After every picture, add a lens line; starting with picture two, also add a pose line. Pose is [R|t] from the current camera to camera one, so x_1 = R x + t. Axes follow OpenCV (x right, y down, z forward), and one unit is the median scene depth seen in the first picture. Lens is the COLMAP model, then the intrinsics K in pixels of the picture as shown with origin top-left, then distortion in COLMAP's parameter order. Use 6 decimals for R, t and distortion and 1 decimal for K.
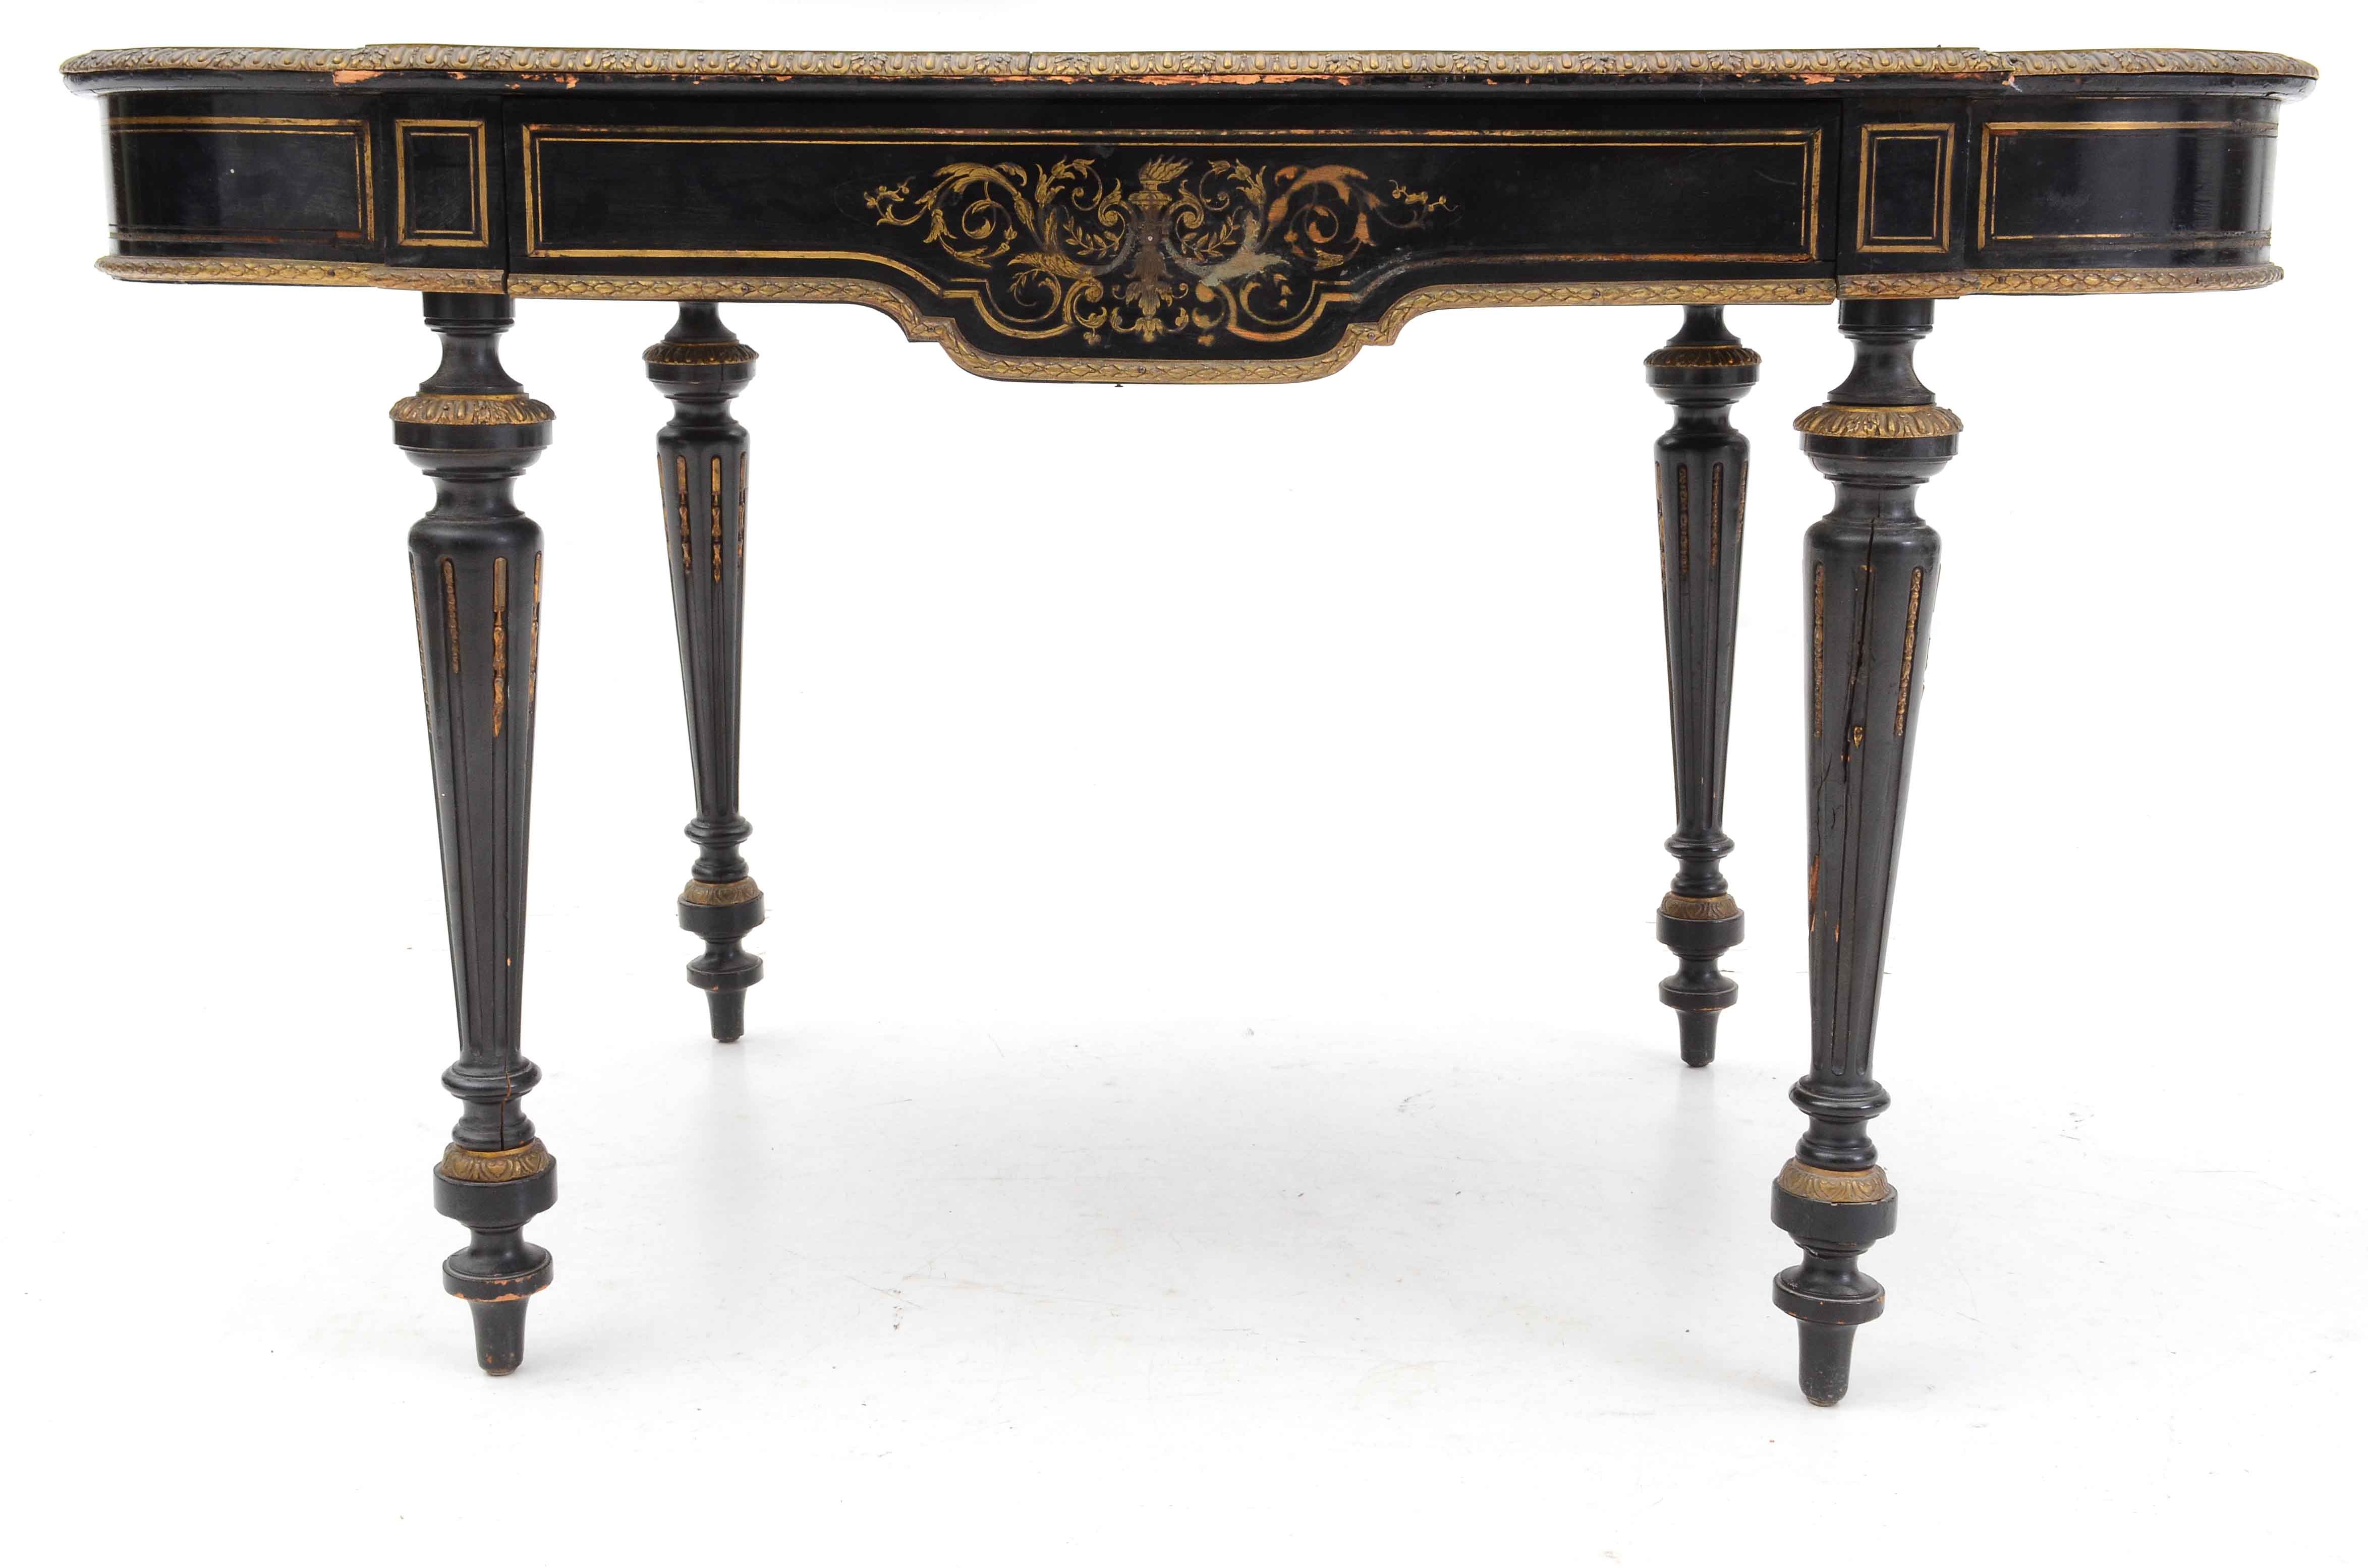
lens RADIAL K [[3000.7, 0, 1184.0], [0, 3000.7, 784.0], [0, 0, 1]] dist [-0.008269, 0.359249]
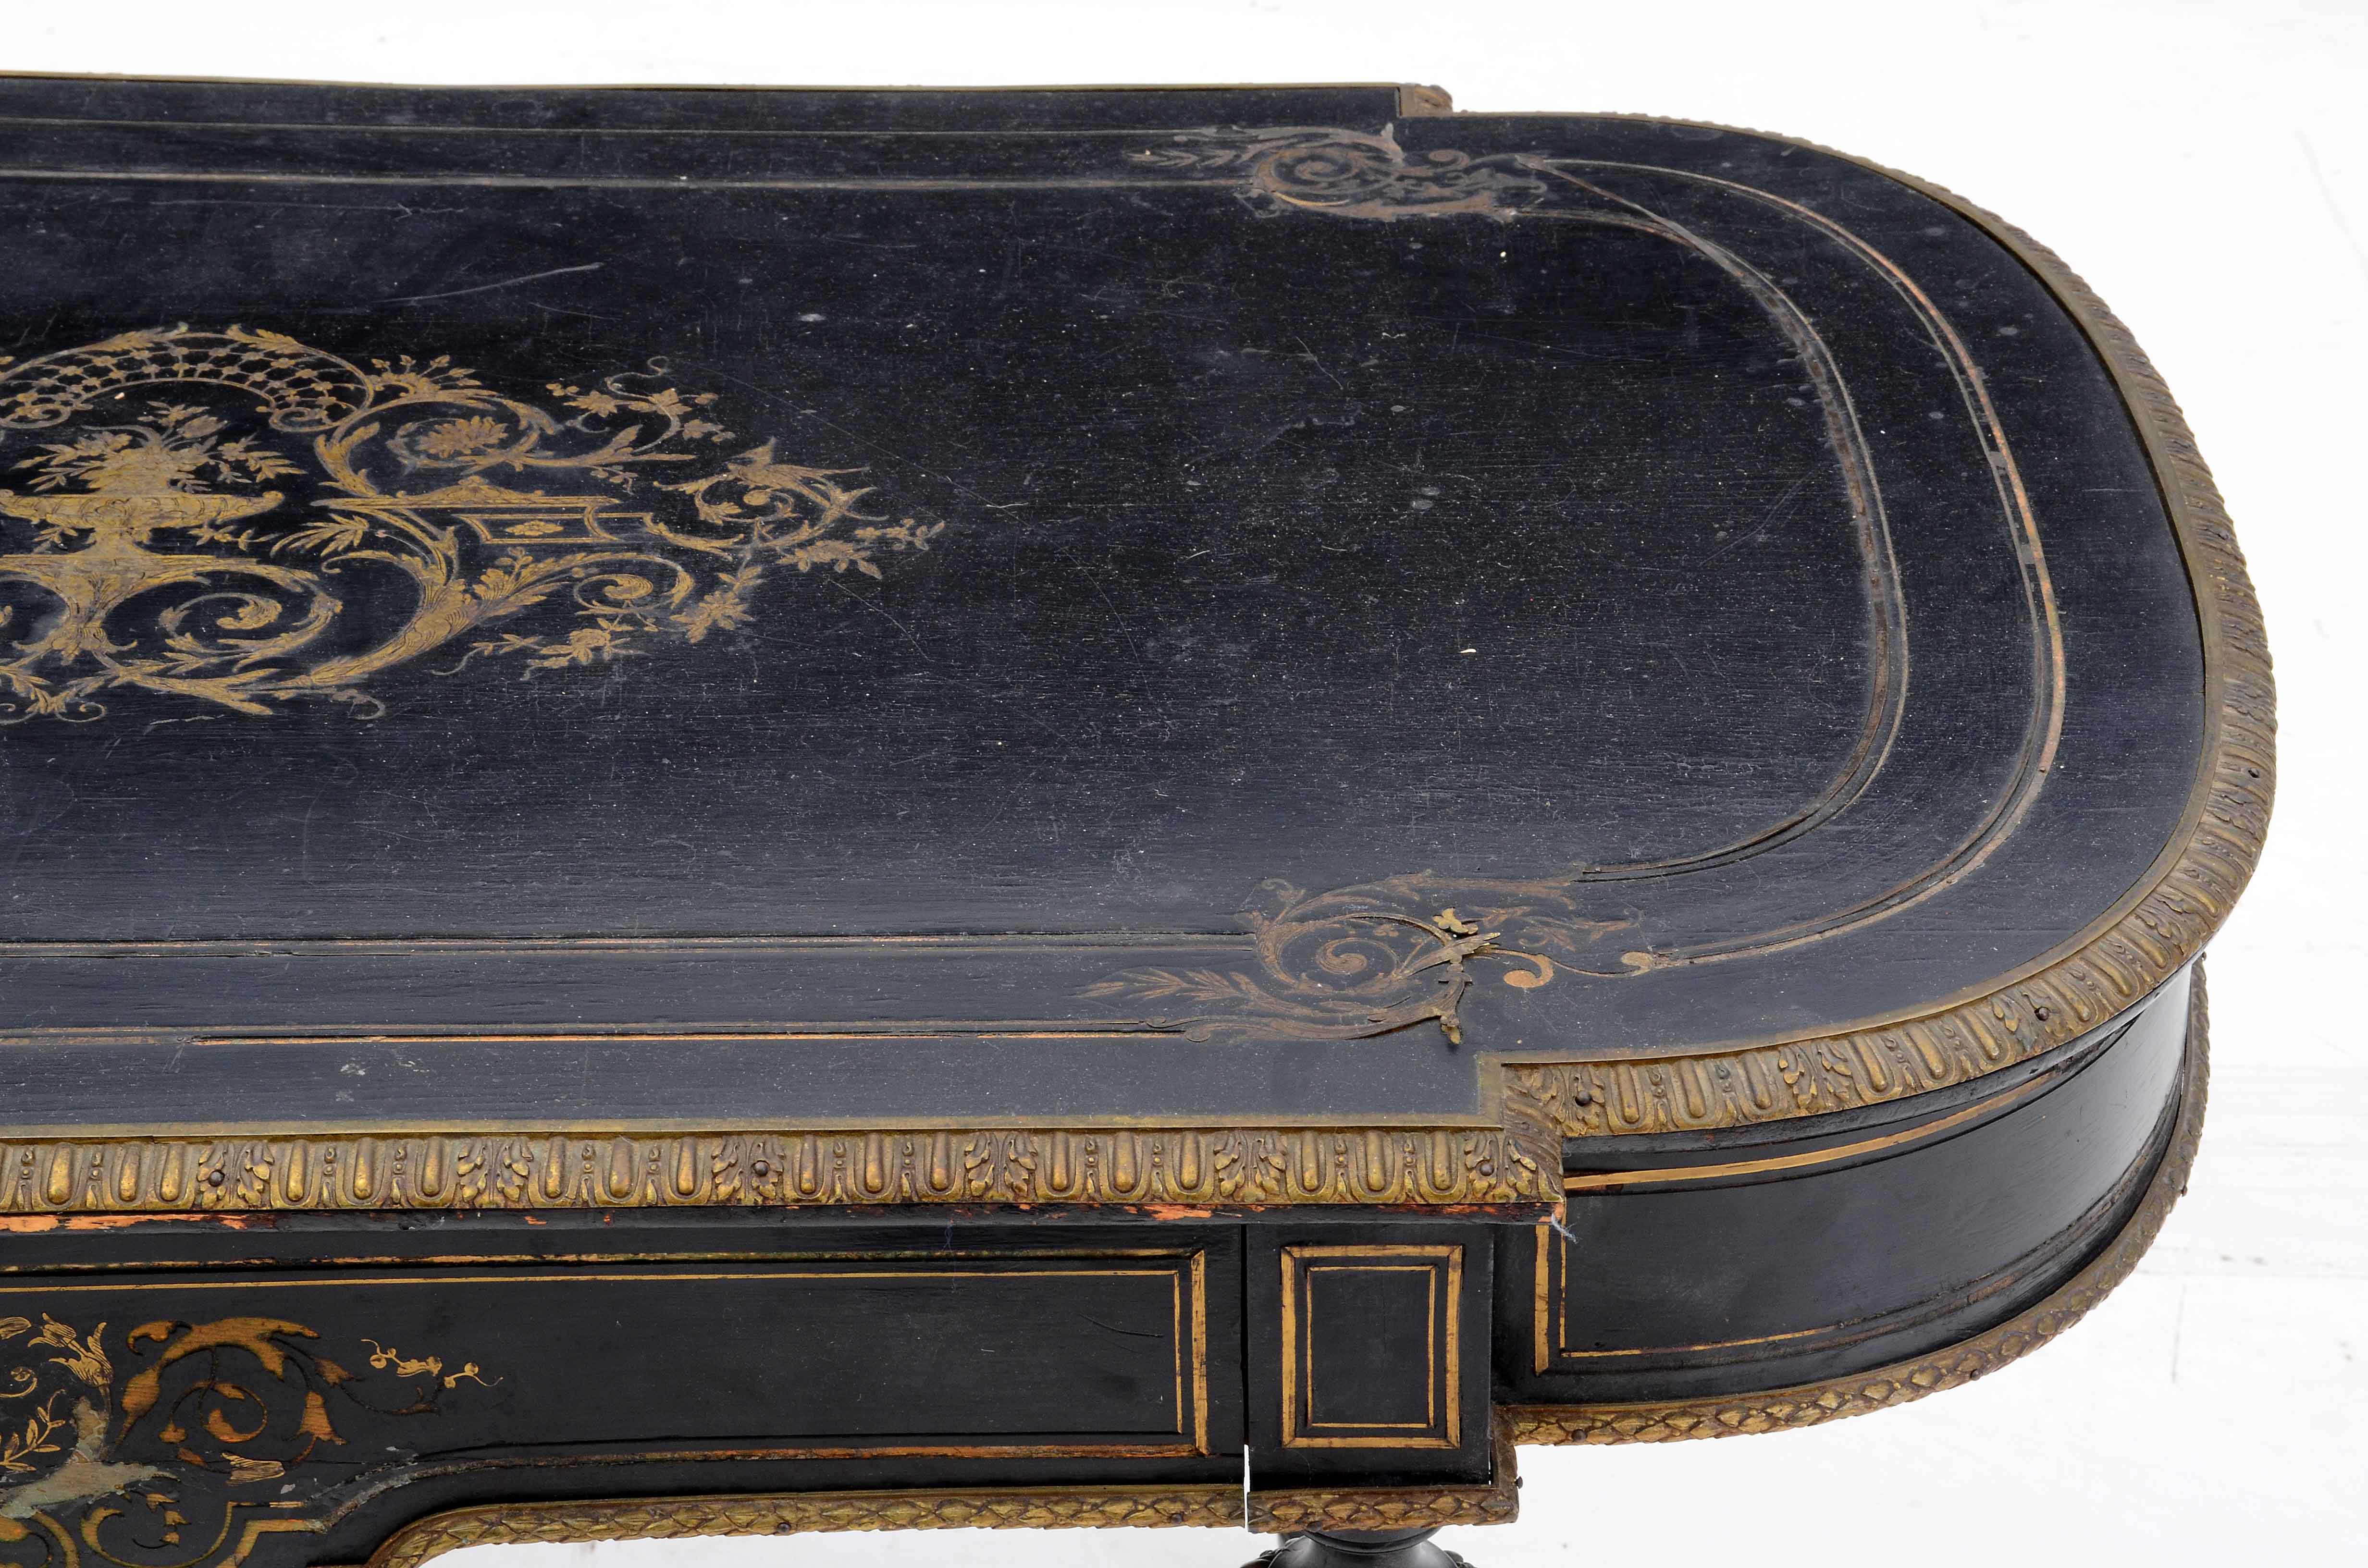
lens RADIAL K [[4800.4, 0, 1165.4], [0, 4800.4, 810.1], [0, 0, 1]] dist [0.398774, 0.444081]
pose [[0.999692, -0.022778, 0.009822, 0.196237], [0.018390, 0.946294, 0.322785, -0.544131], [-0.016647, -0.322505, 0.946421, 0.248241]]
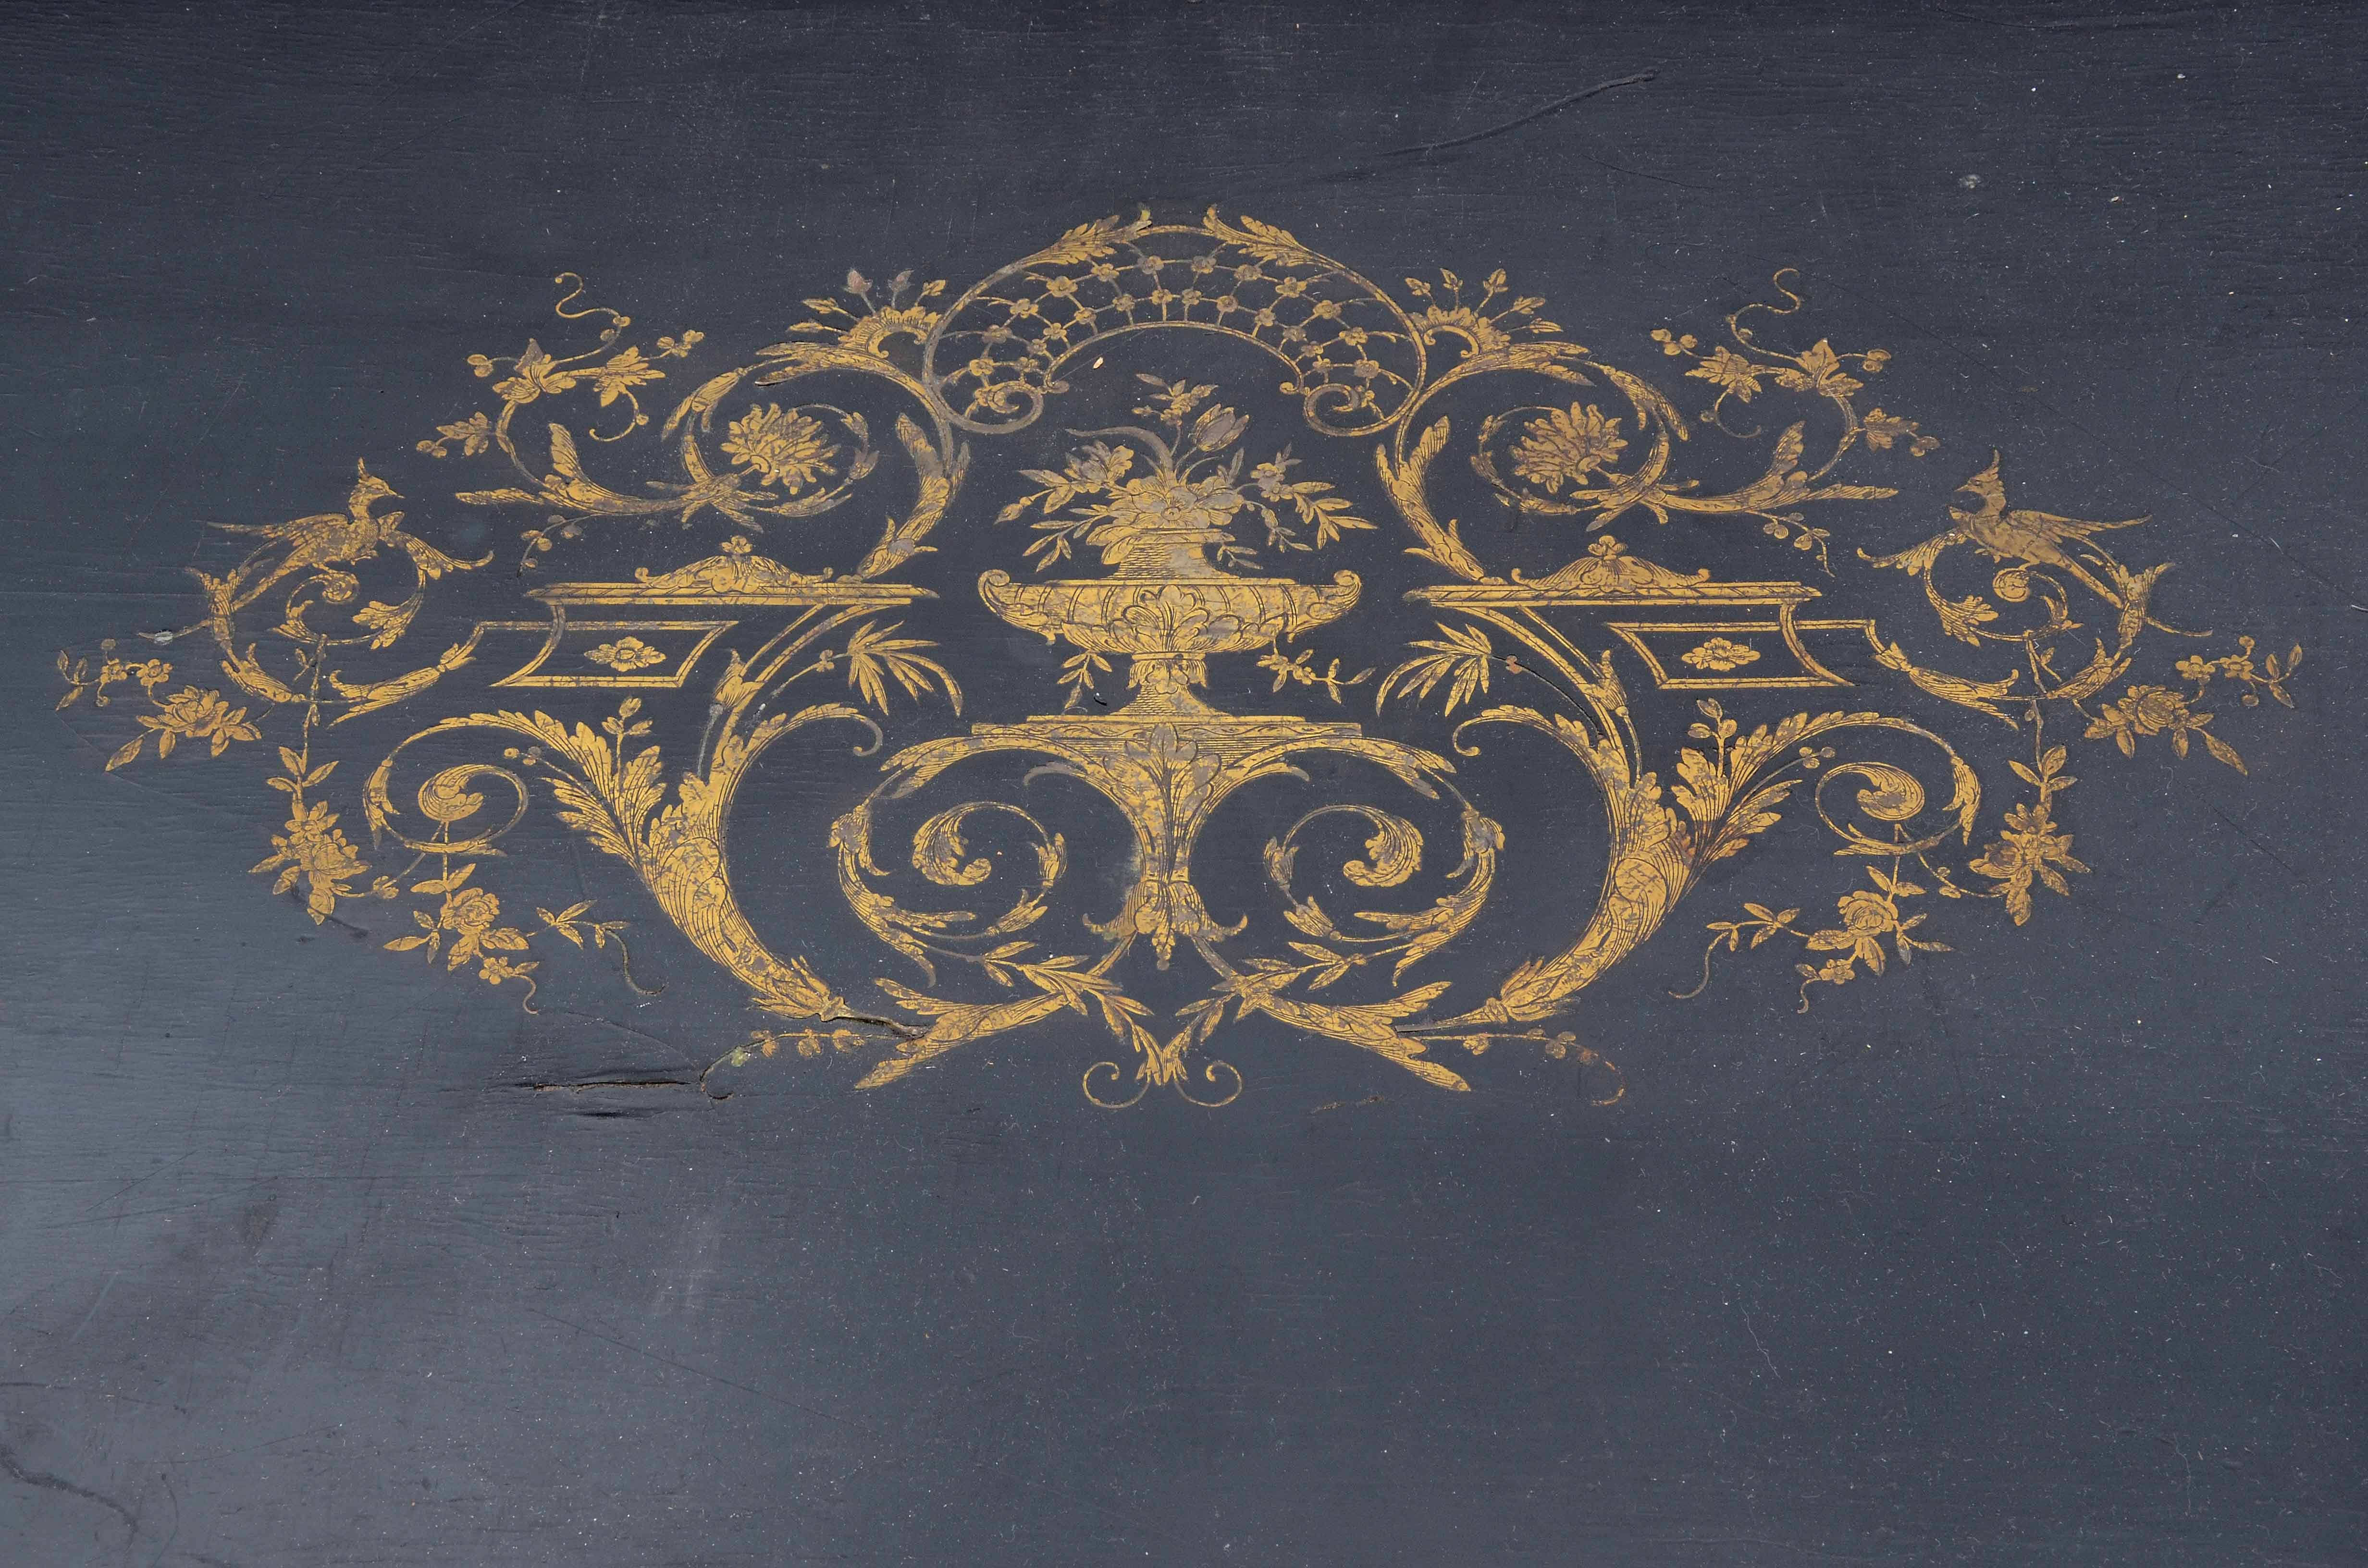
lens RADIAL K [[3505.2, 0, 1184.0], [0, 3505.2, 784.0], [0, 0, 1]] dist [0.149226, 0.023750]
pose [[0.999705, -0.022117, -0.010003, 0.003757], [0.023467, 0.775275, 0.631187, -0.597678], [-0.006205, -0.631236, 0.775566, 0.789358]]
